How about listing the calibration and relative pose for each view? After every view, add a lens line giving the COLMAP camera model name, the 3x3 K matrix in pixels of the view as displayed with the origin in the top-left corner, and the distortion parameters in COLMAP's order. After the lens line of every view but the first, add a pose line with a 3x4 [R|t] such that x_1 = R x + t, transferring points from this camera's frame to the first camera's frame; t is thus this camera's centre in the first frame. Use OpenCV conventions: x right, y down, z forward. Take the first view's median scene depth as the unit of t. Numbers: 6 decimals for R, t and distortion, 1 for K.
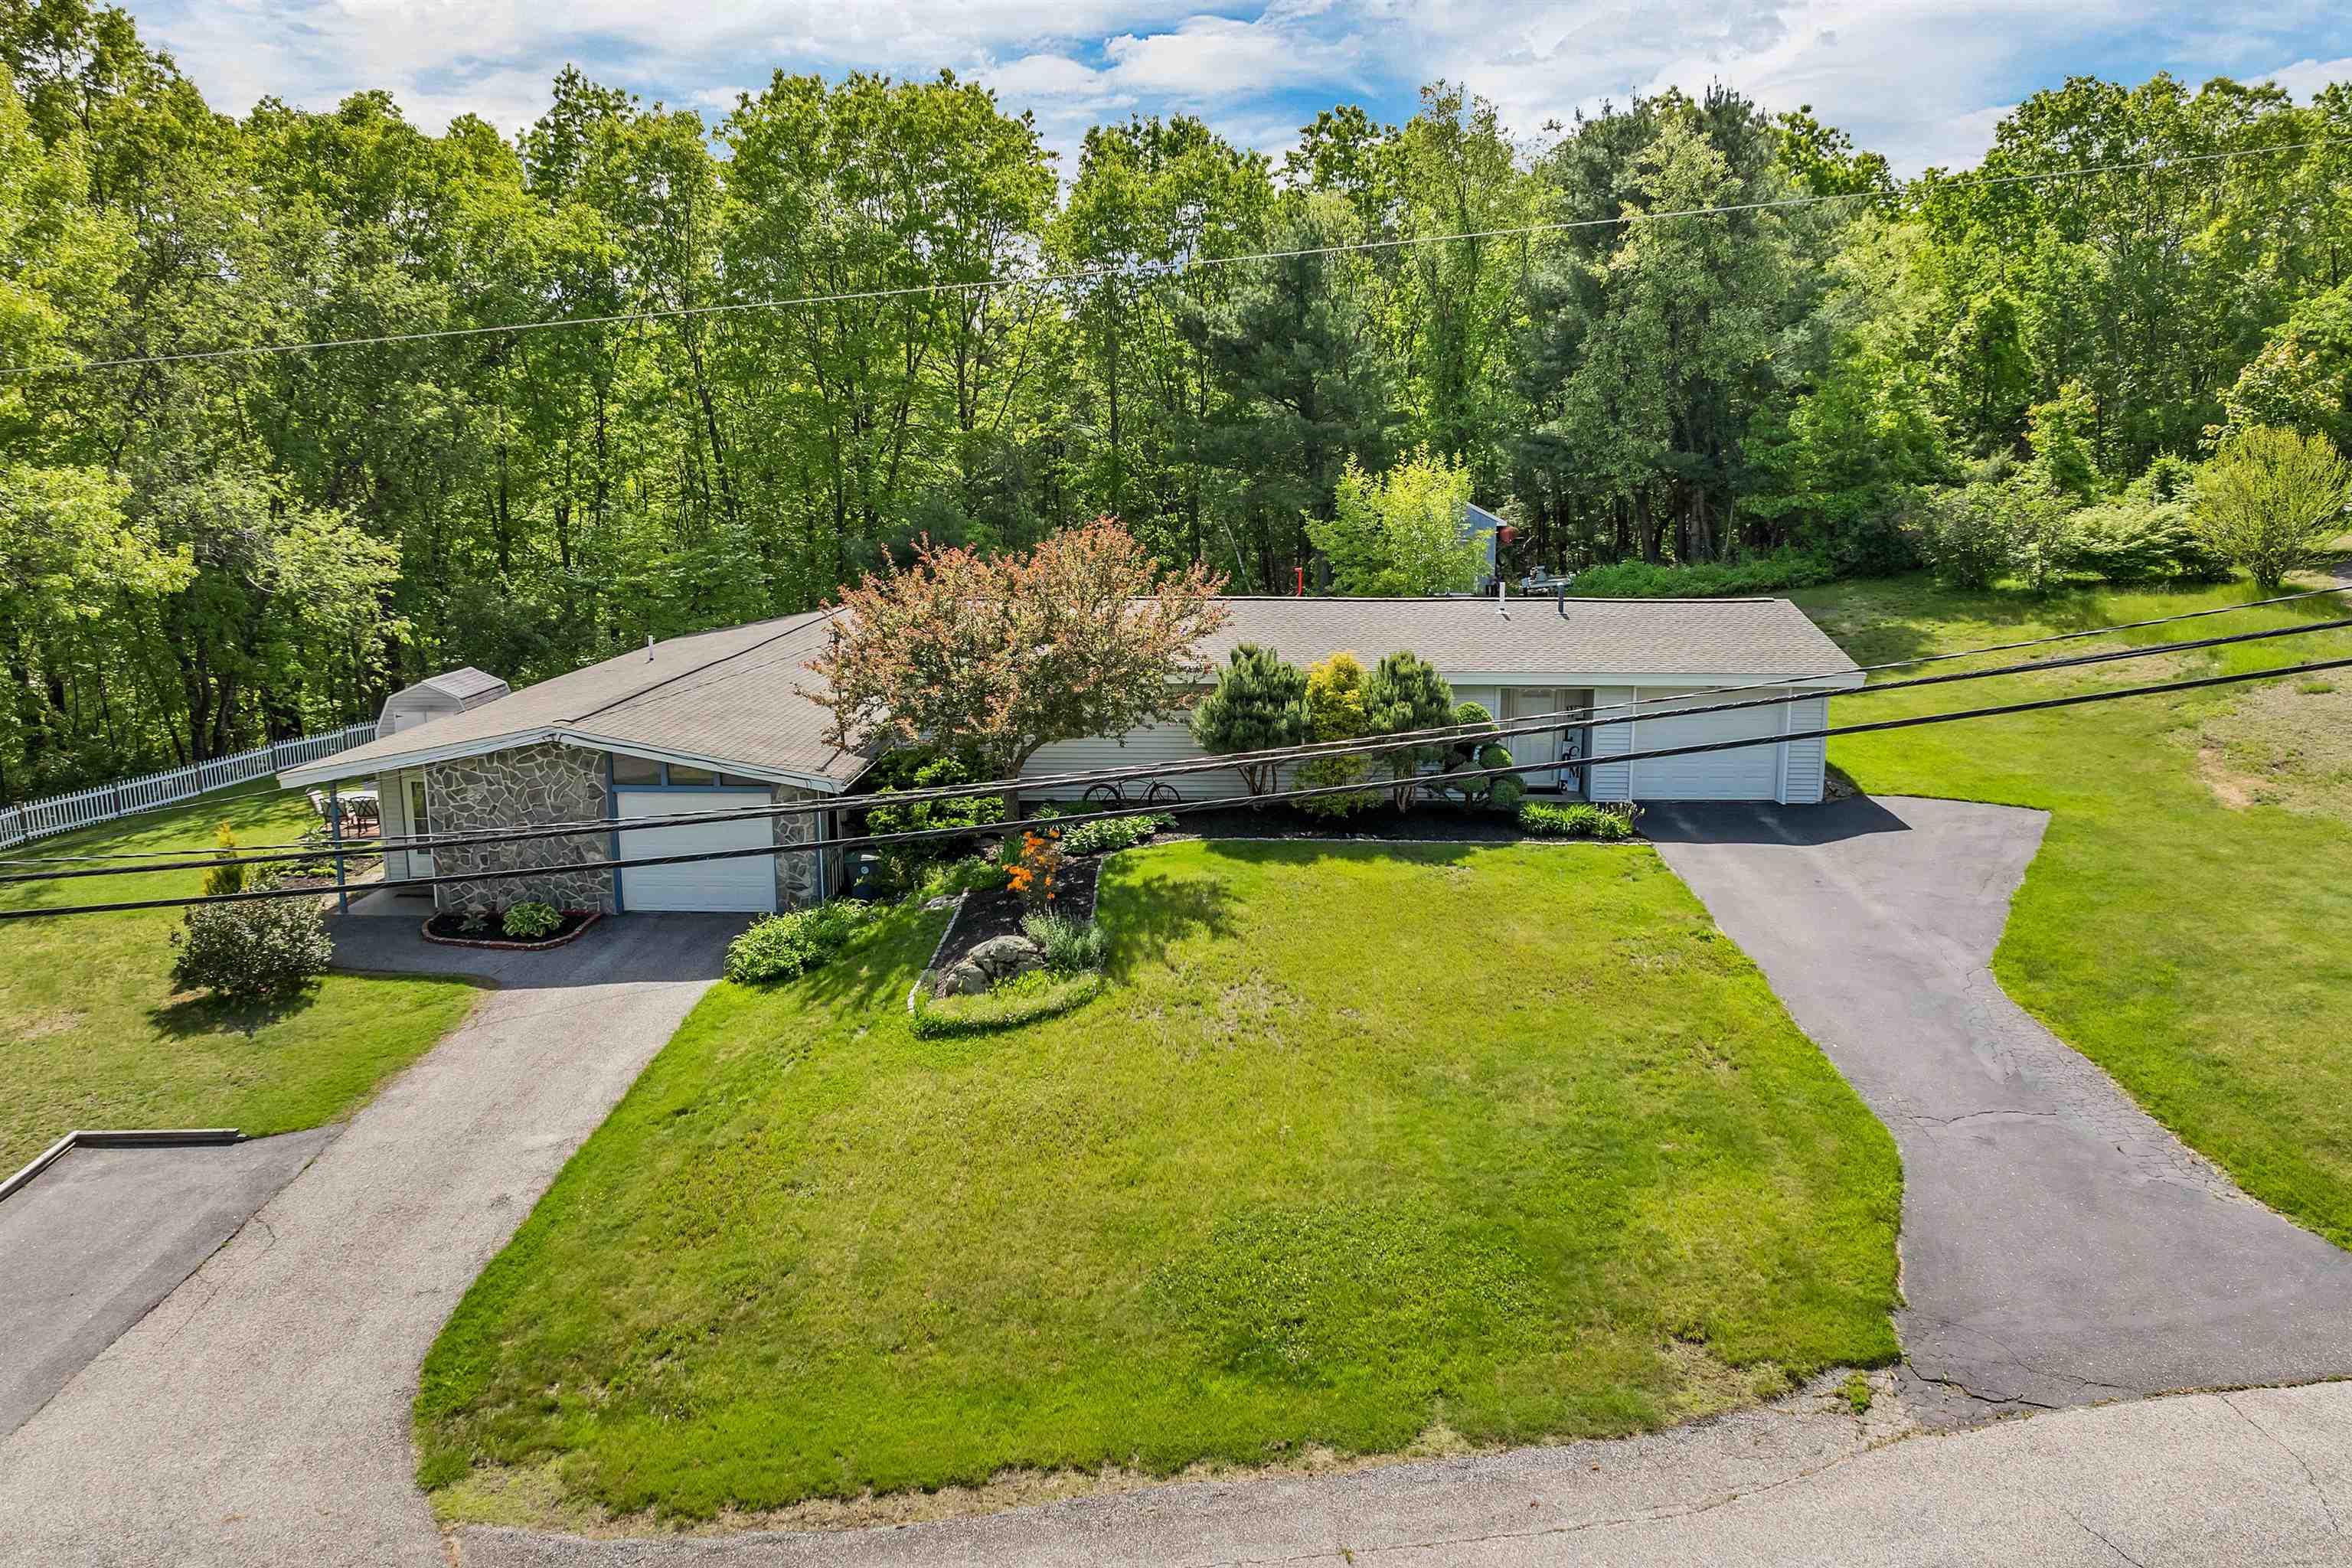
lens RADIAL K [[1650.4, 0, 1176.0], [0, 1650.4, 784.0], [0, 0, 1]] dist [-0.038642, -0.008508]
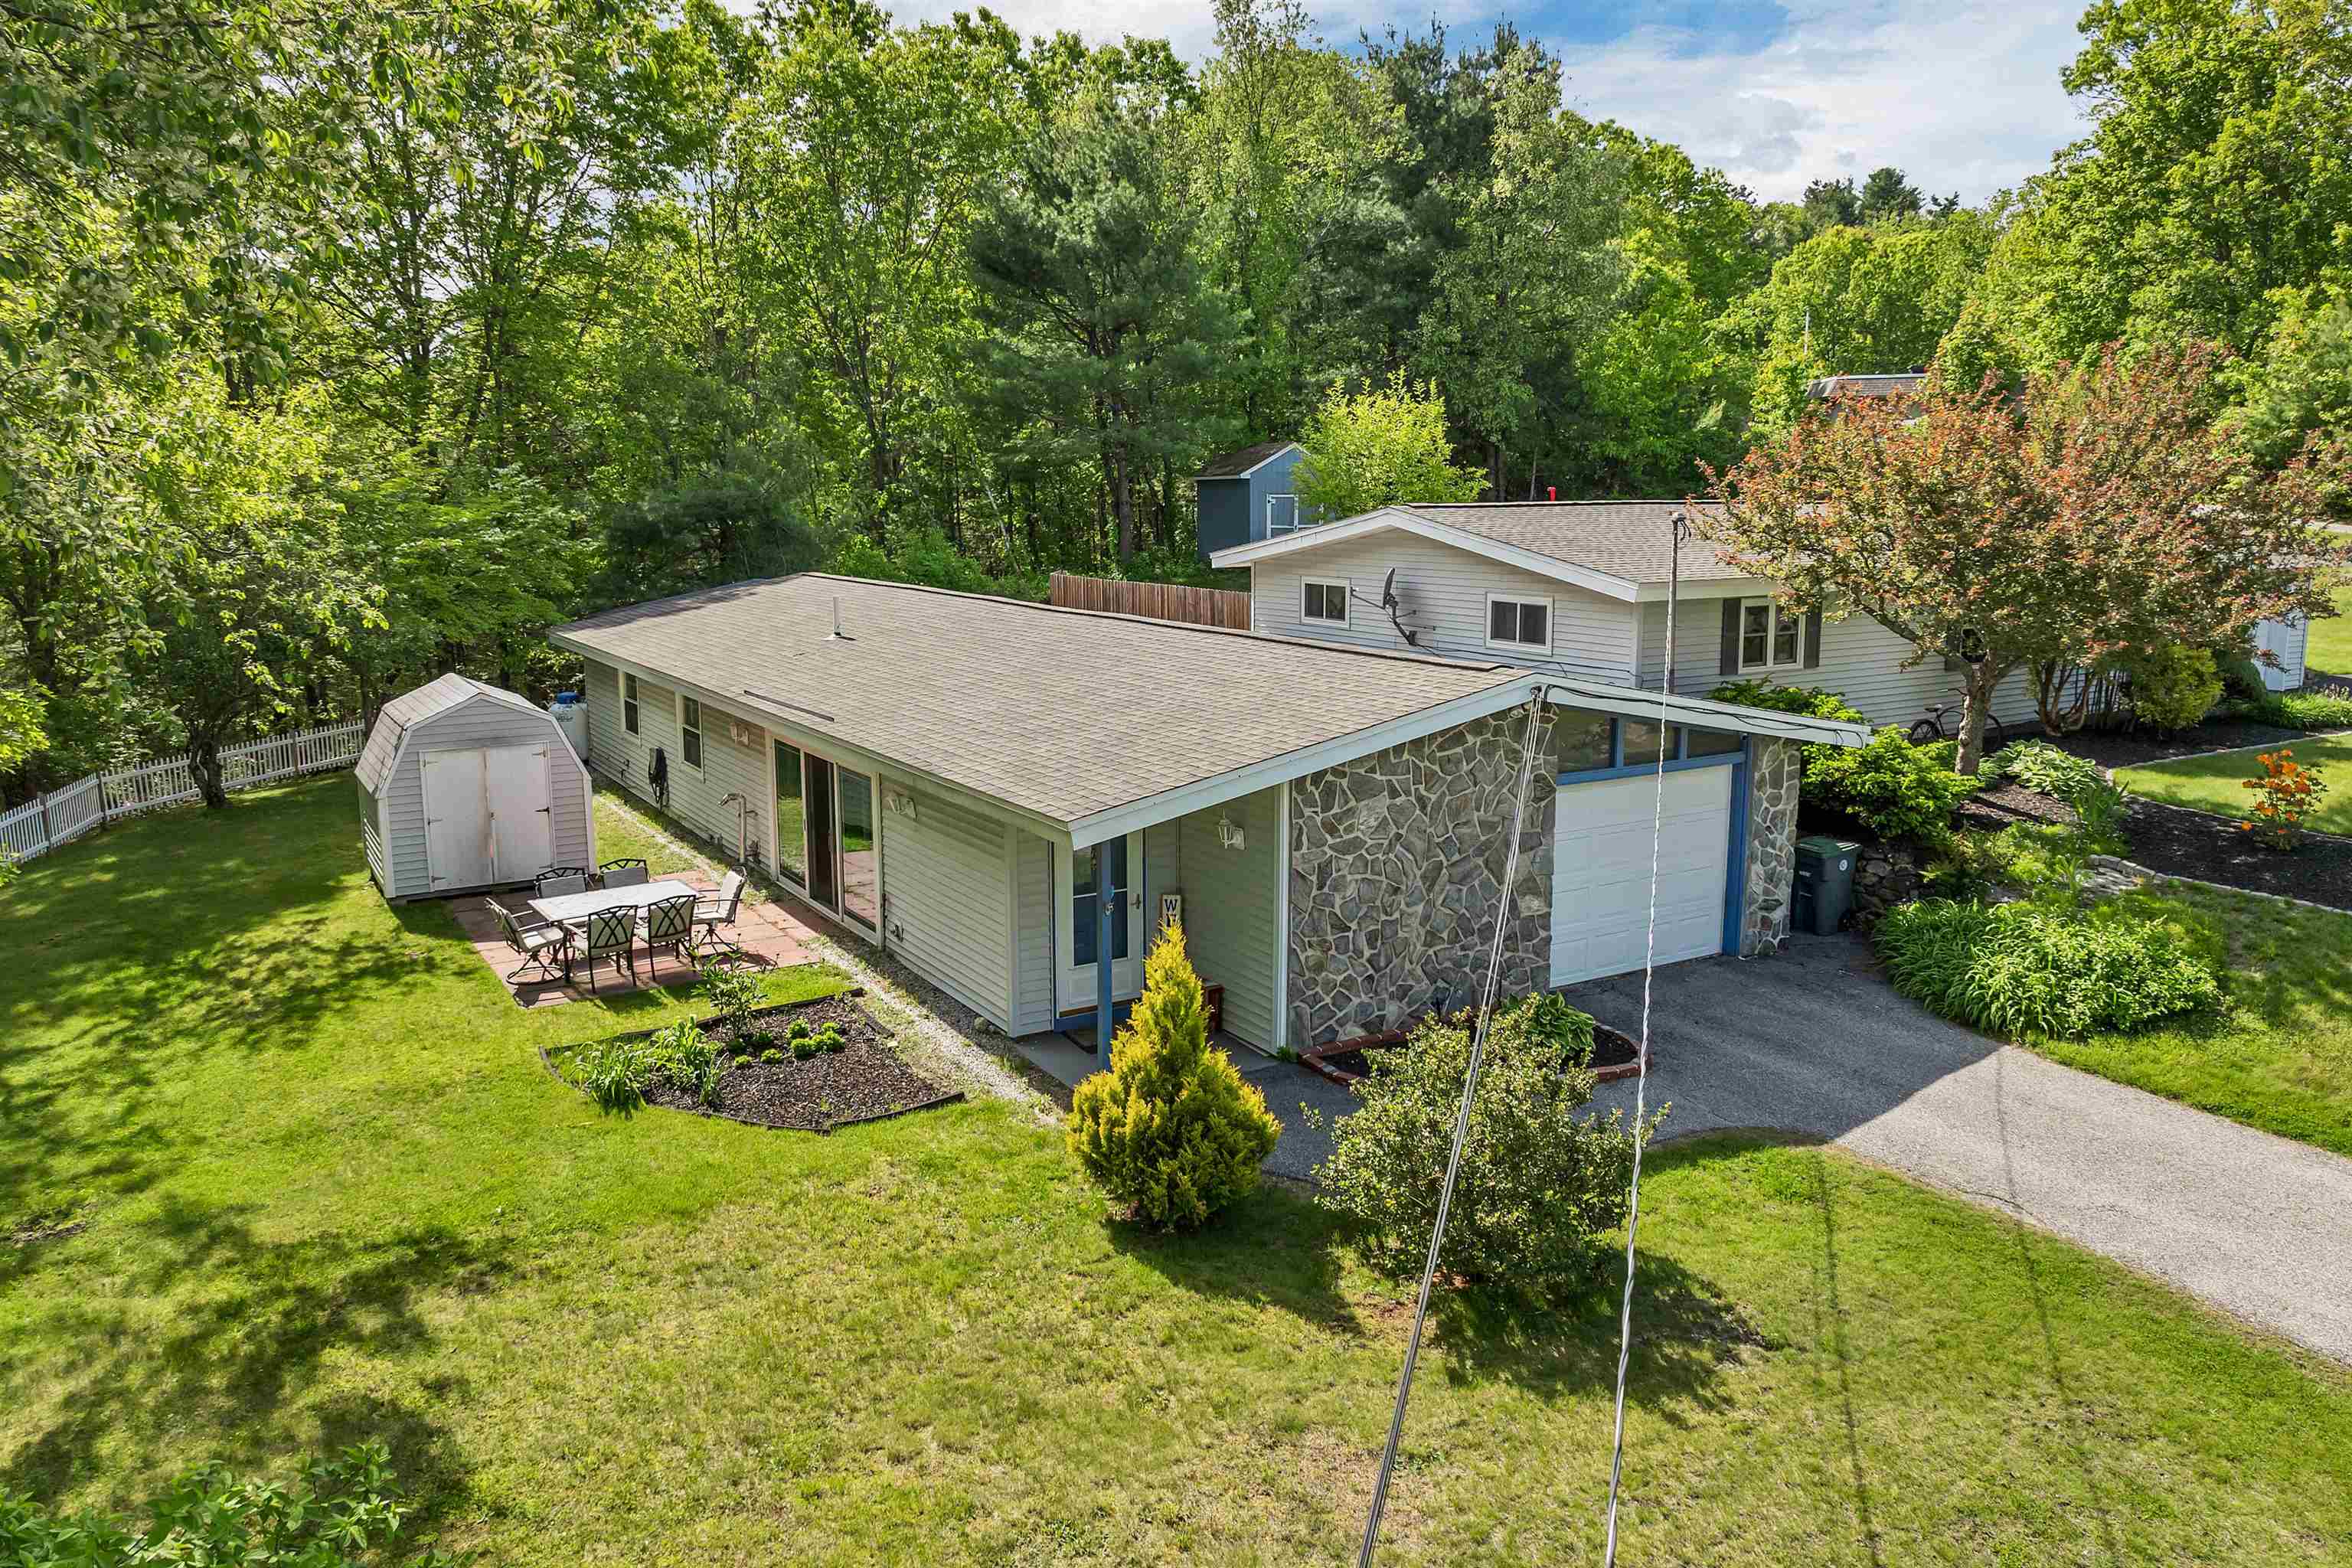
lens RADIAL K [[1675.7, 0, 1188.2], [0, 1675.7, 764.7], [0, 0, 1]] dist [-0.034969, 0.001503]
pose [[0.831178, -0.092560, 0.548248, -0.775152], [0.112159, 0.993688, -0.002277, -0.016138], [-0.544576, 0.063384, 0.836313, 0.578201]]
